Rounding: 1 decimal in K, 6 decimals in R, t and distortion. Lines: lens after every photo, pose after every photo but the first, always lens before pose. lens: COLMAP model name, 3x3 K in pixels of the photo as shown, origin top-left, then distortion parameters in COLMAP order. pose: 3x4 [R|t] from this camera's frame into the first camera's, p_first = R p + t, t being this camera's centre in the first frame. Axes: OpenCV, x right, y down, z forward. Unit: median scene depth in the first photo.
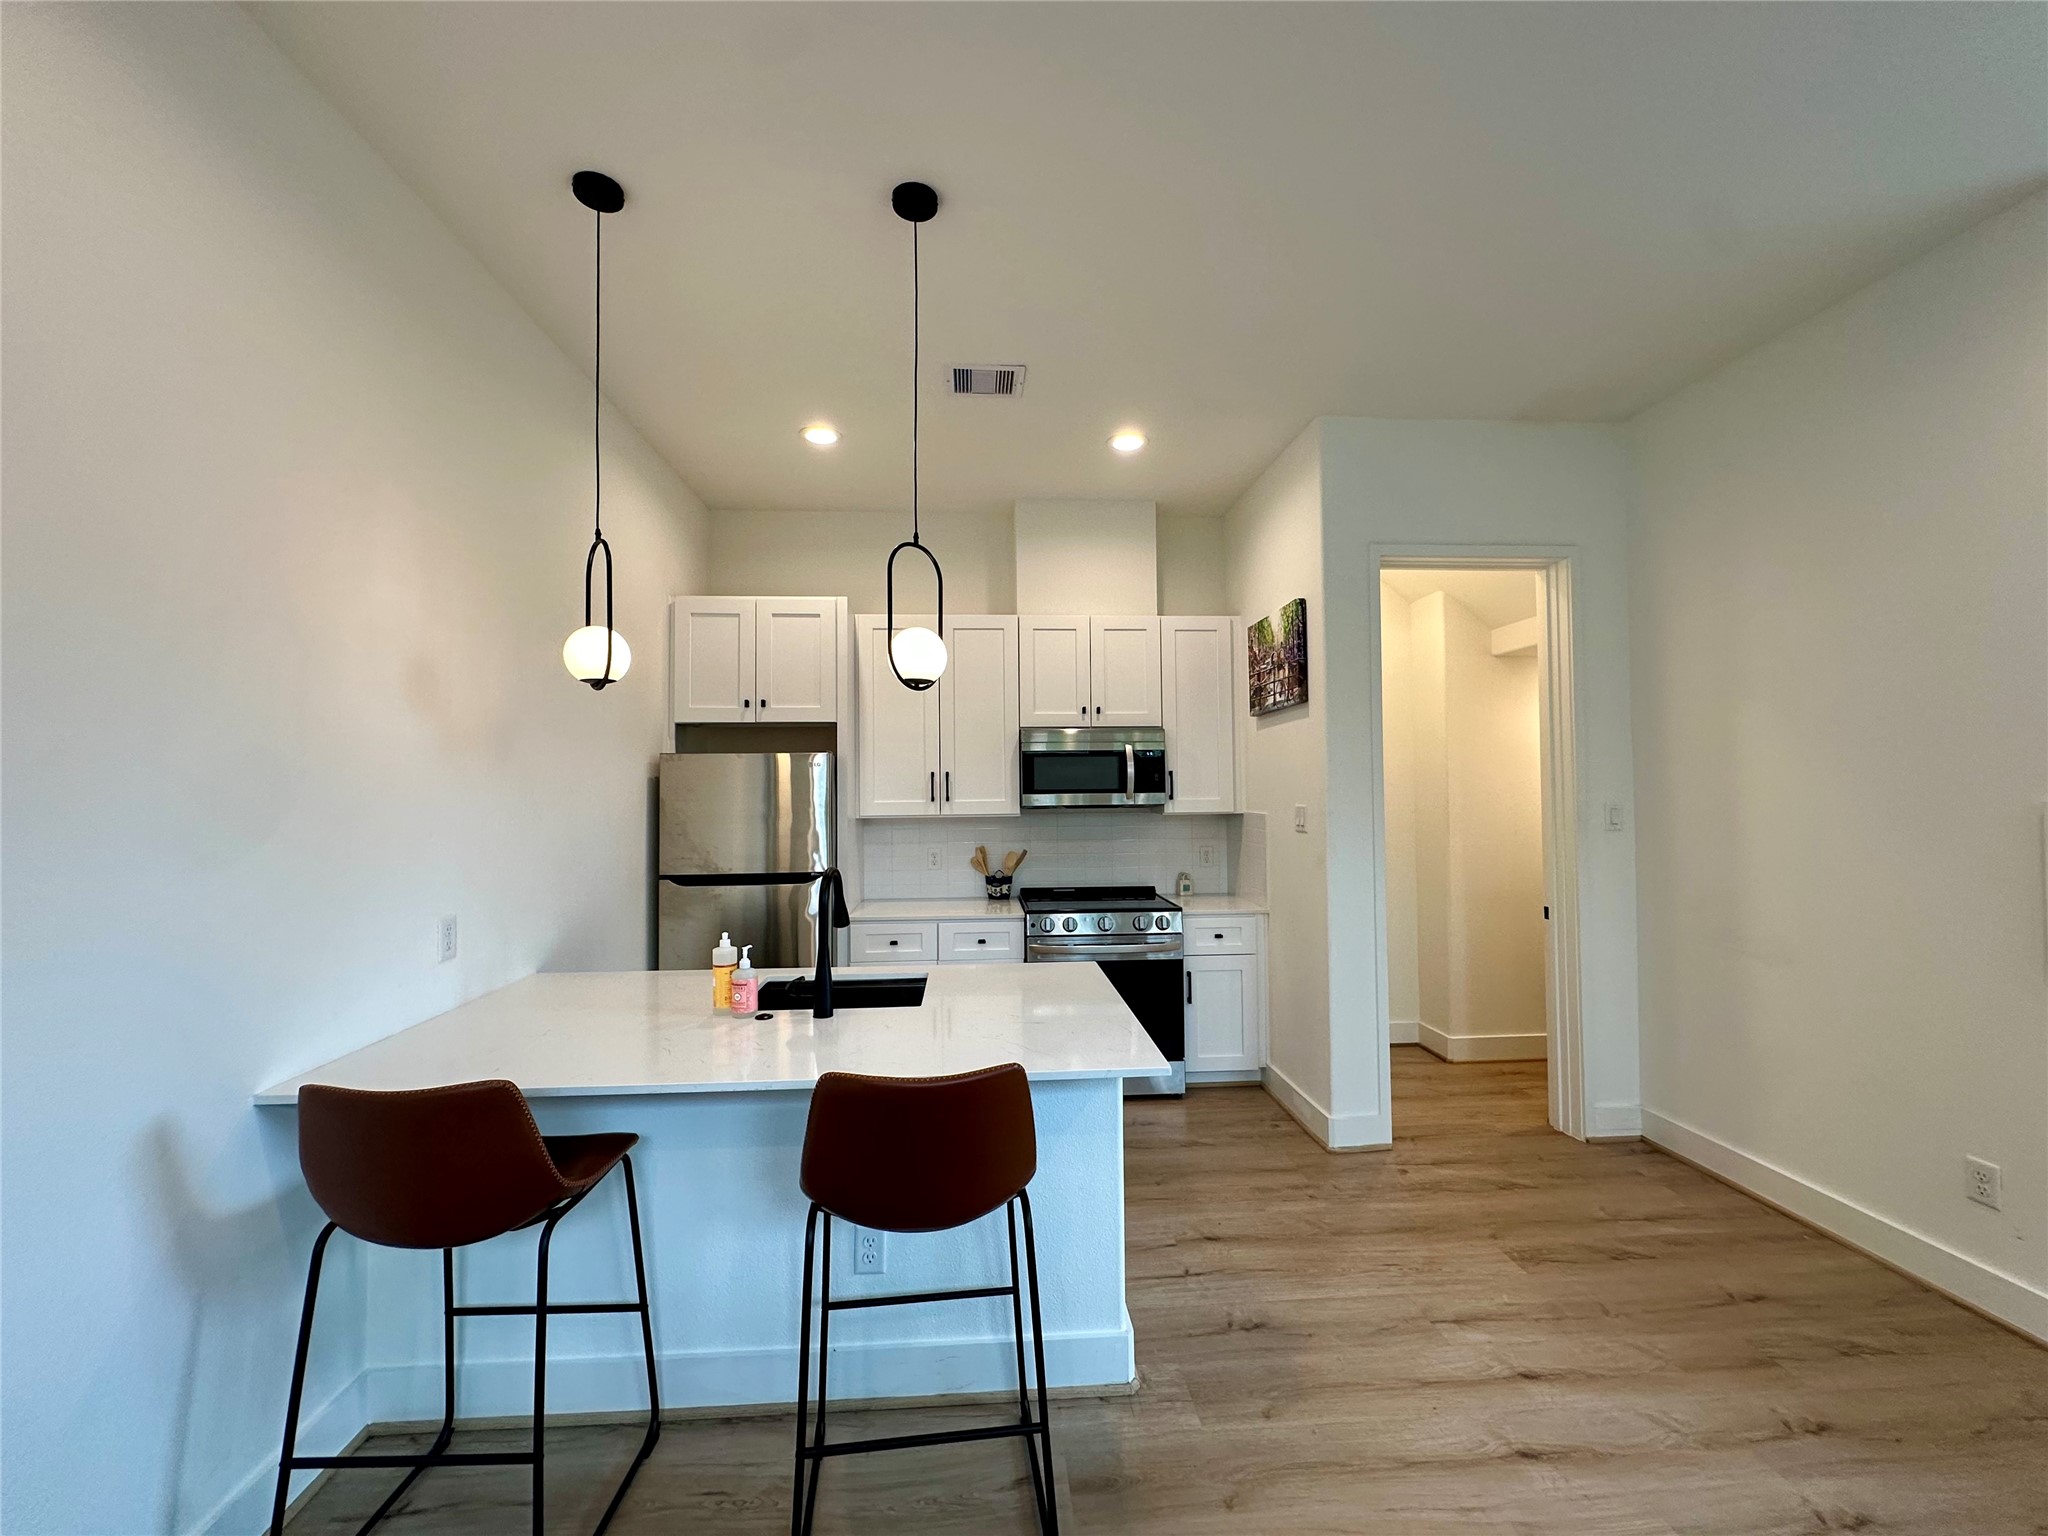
lens RADIAL K [[815.2, 0, 1025.6], [0, 815.2, 768.3], [0, 0, 1]] dist [-0.003726, 0.000802]
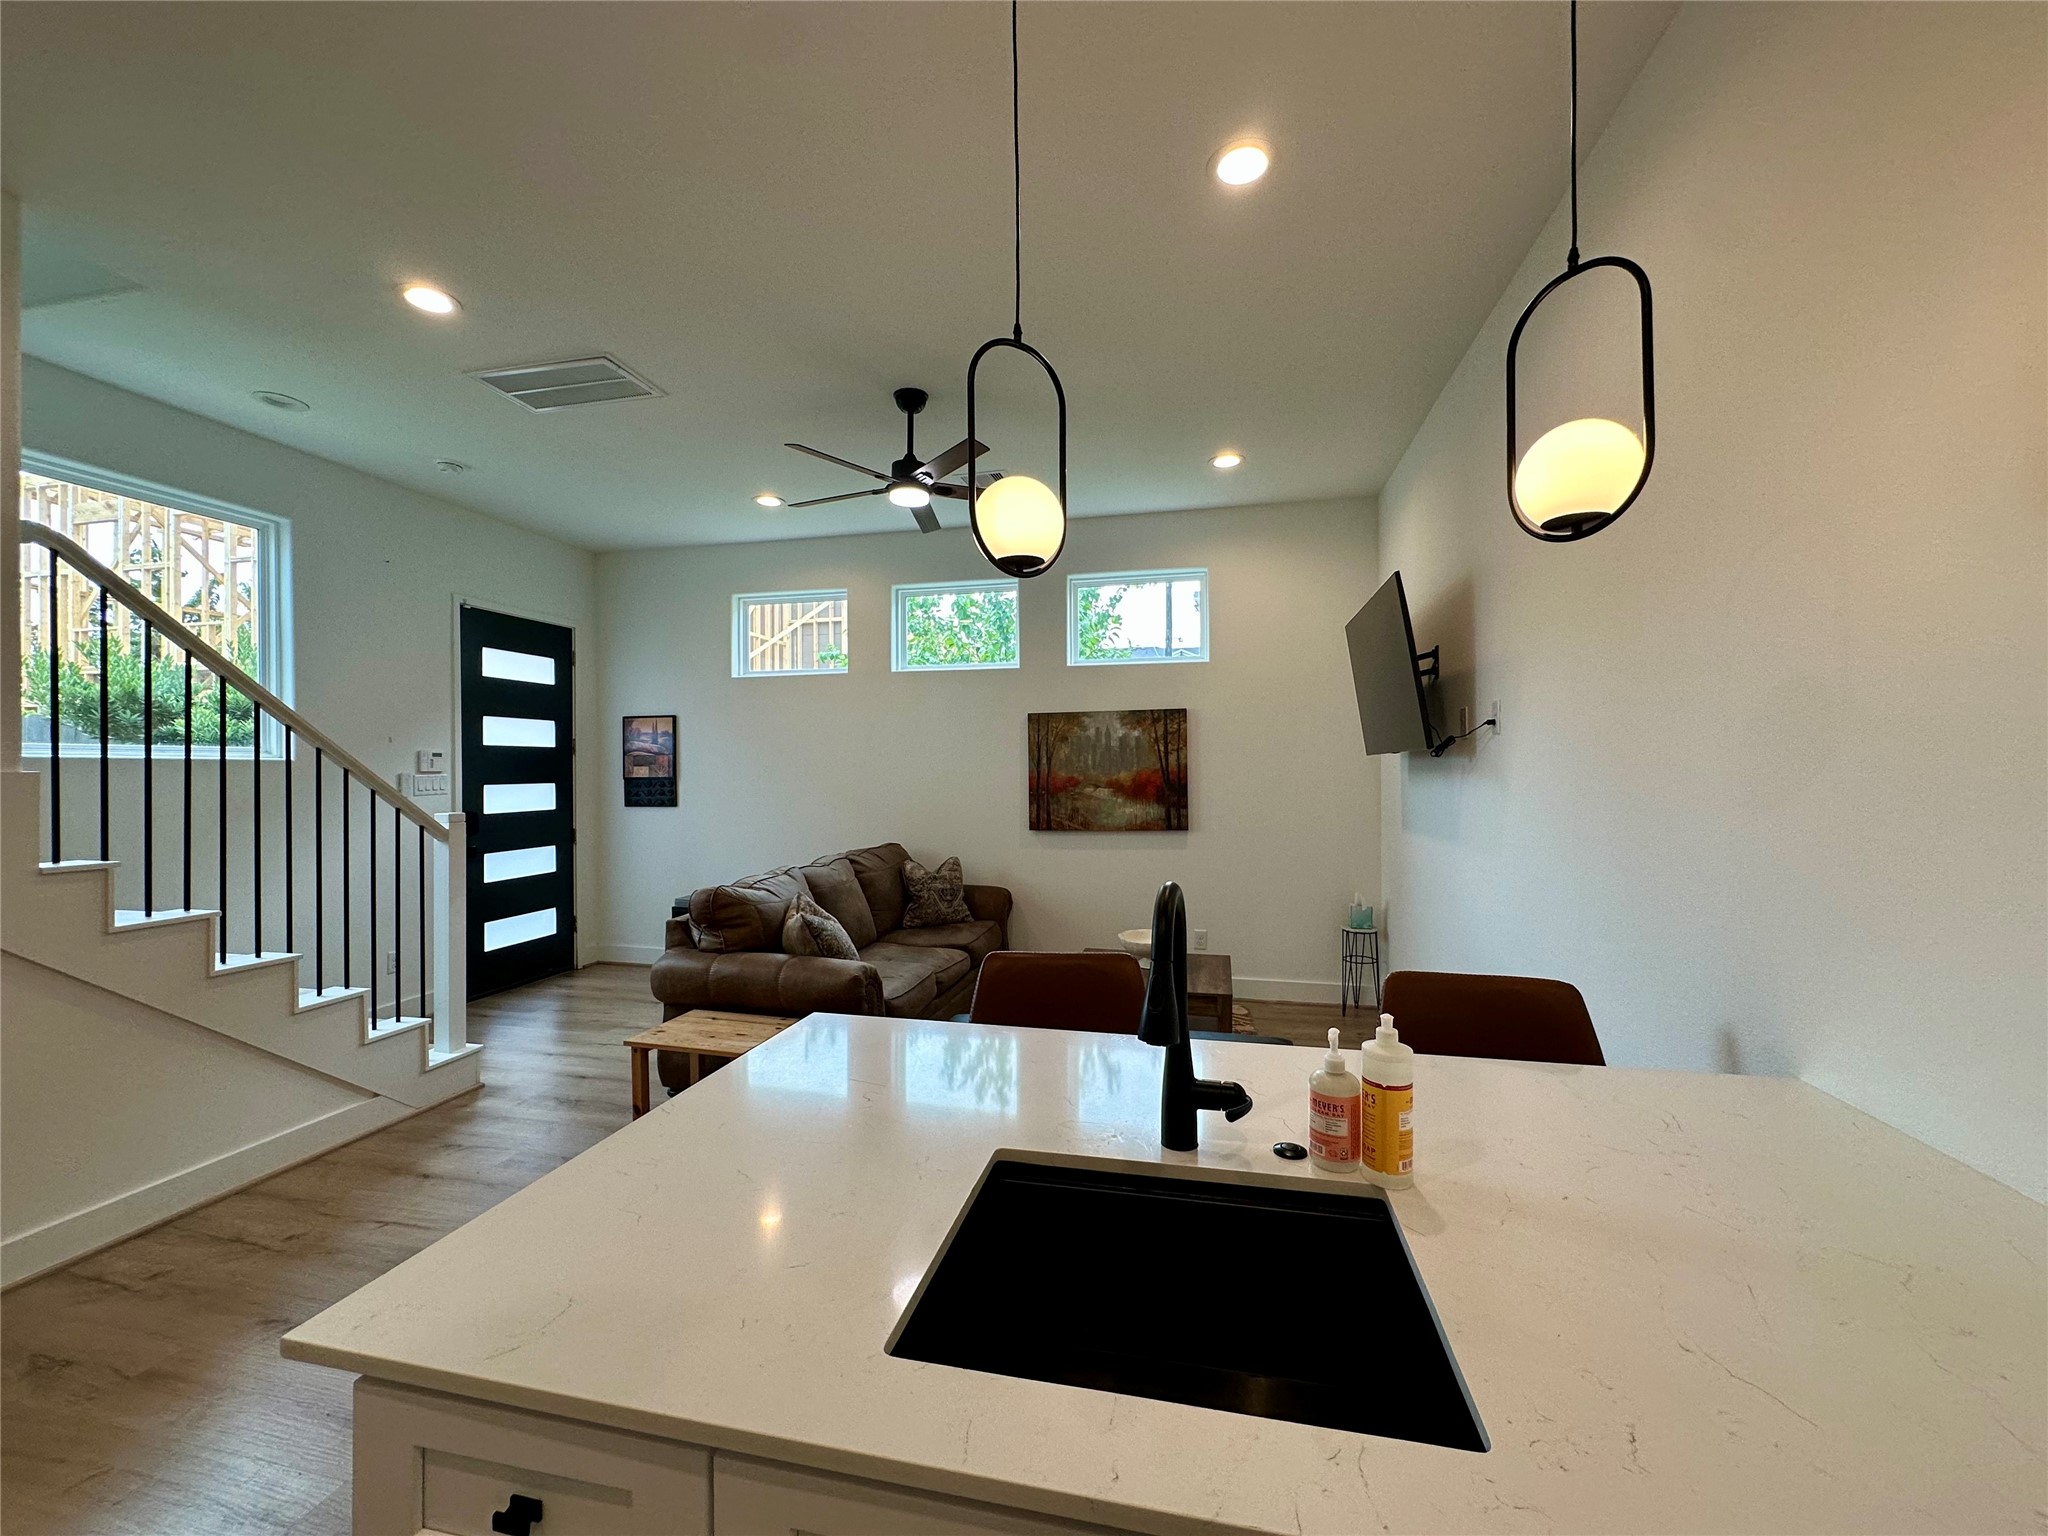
lens RADIAL K [[815.2, 0, 1025.4], [0, 815.2, 768.4], [0, 0, 1]] dist [-0.003726, 0.000802]
pose [[-0.958281, 0.012968, 0.285533, -0.170680], [0.005778, 0.999645, -0.026010, 0.037399], [-0.285769, -0.023275, -0.958016, 0.864363]]
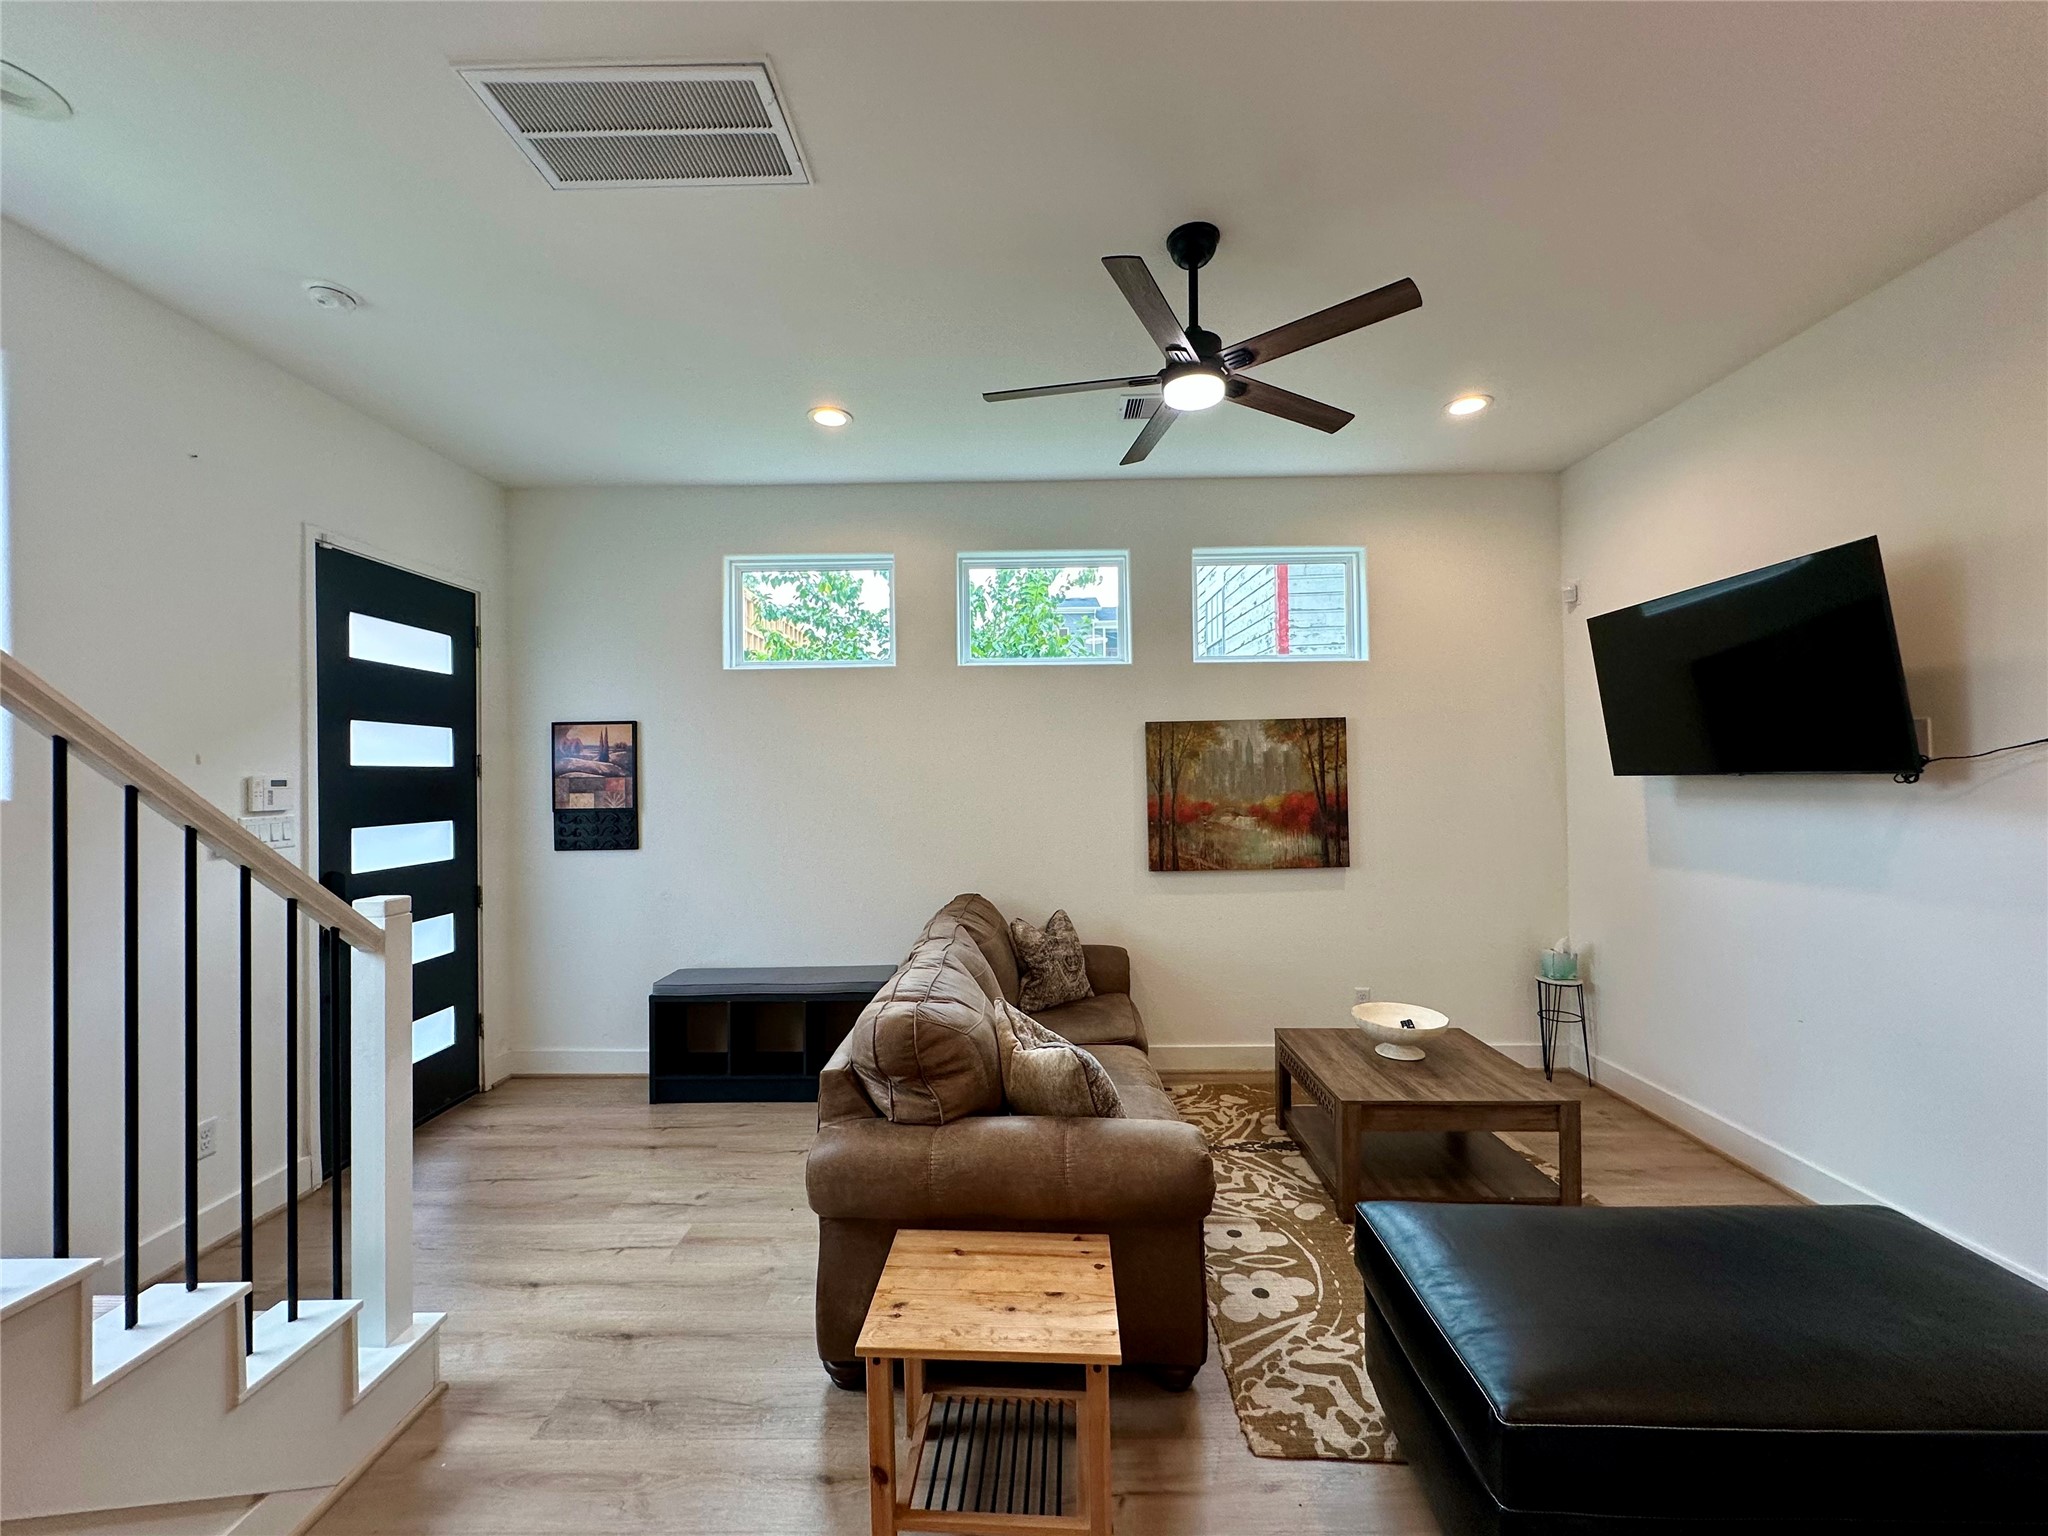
lens RADIAL K [[815.2, 0, 1026.9], [0, 815.2, 768.1], [0, 0, 1]] dist [-0.003726, 0.000802]
pose [[-0.996822, 0.021158, 0.076804, 0.288264], [0.018498, 0.999210, -0.035187, 0.005100], [-0.077488, -0.033655, -0.996425, 0.634050]]
